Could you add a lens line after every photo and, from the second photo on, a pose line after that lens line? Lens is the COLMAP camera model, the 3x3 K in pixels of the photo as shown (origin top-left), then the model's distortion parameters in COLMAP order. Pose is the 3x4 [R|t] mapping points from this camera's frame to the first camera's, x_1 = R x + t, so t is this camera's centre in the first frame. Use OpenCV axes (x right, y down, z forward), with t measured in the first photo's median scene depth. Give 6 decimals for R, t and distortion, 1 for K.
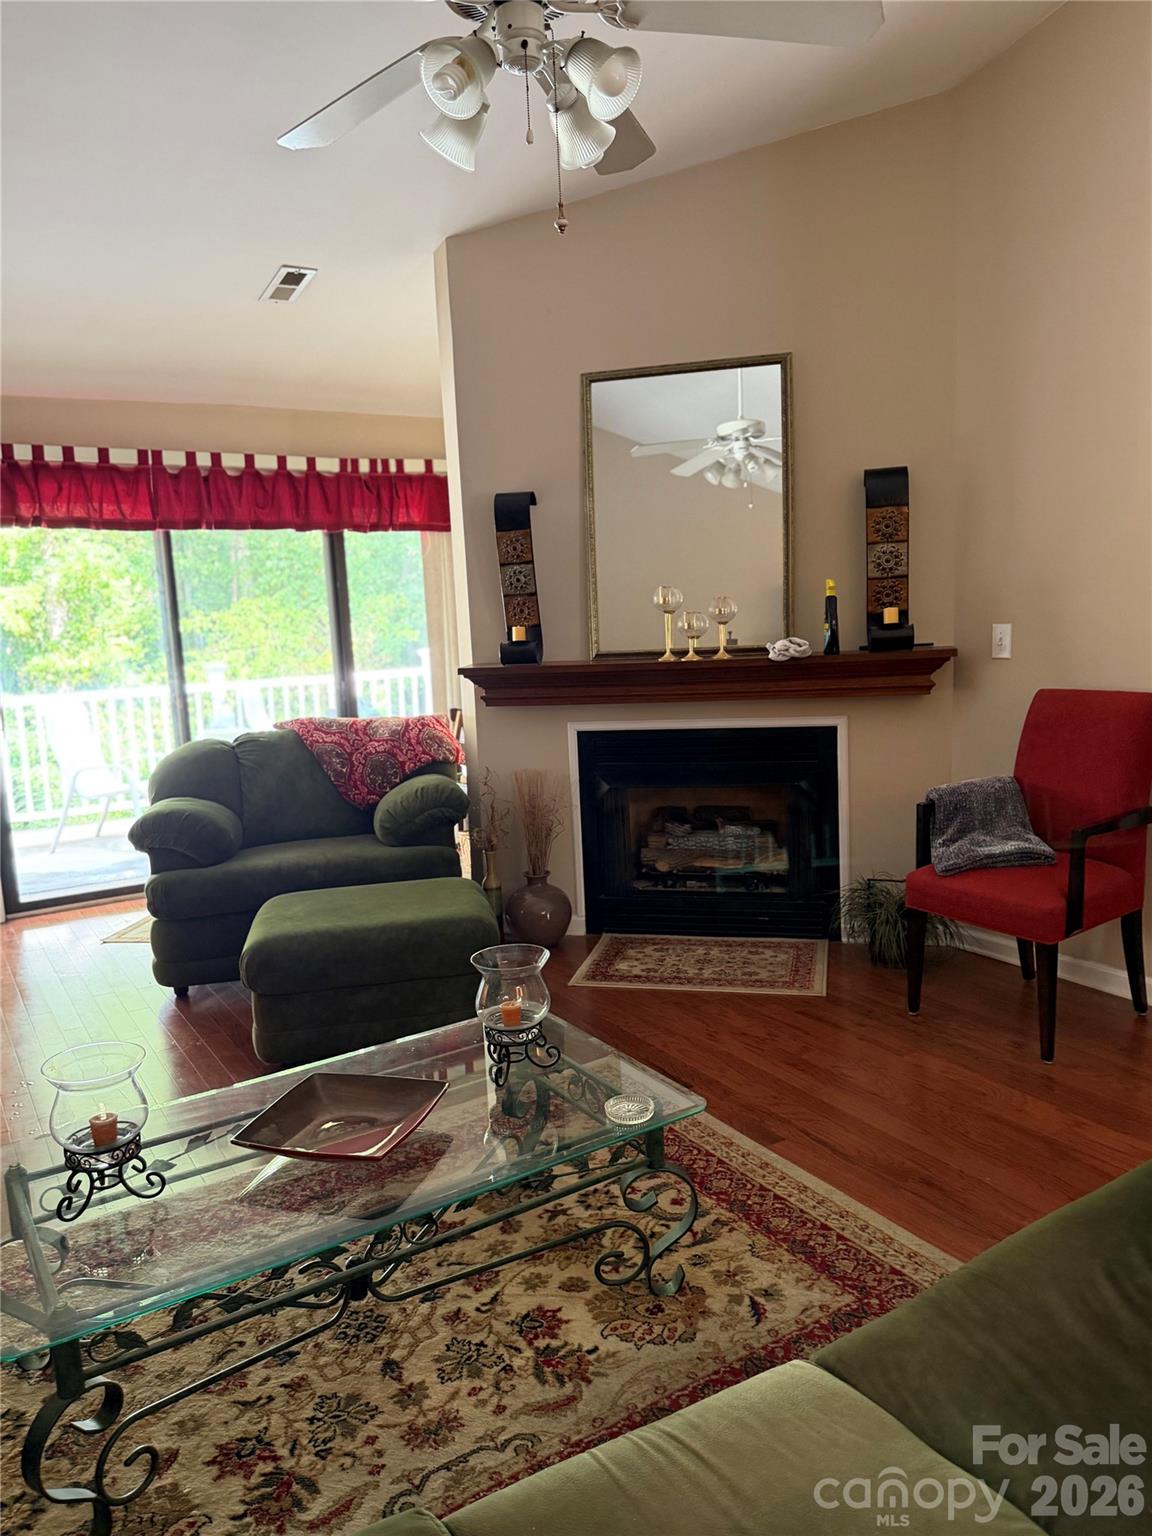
lens RADIAL K [[1134.2, 0, 576.0], [0, 1134.2, 768.0], [0, 0, 1]] dist [0.000101, -0.001285]
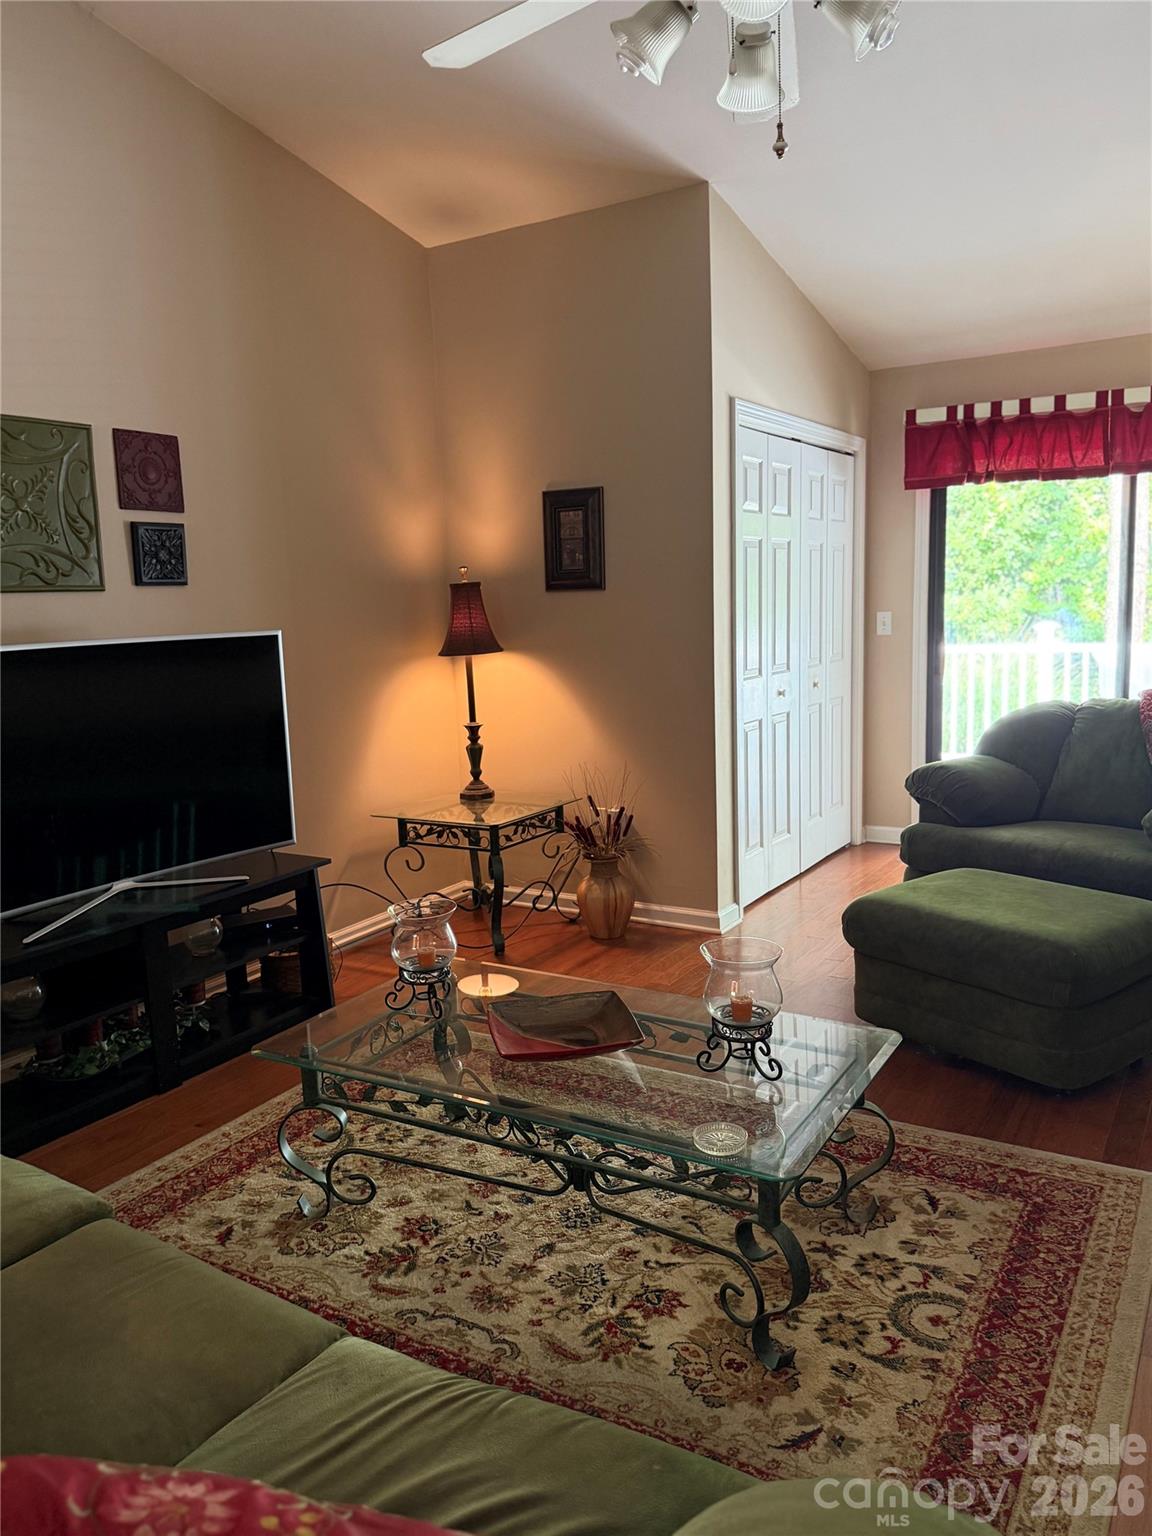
lens RADIAL K [[1139.4, 0, 576.0], [0, 1139.4, 768.0], [0, 0, 1]] dist [0.092256, -0.130299]
pose [[0.451483, 0.162700, -0.877321, 0.480042], [-0.120023, 0.985373, 0.120972, -0.055763], [0.884170, 0.050682, 0.464407, 0.282622]]
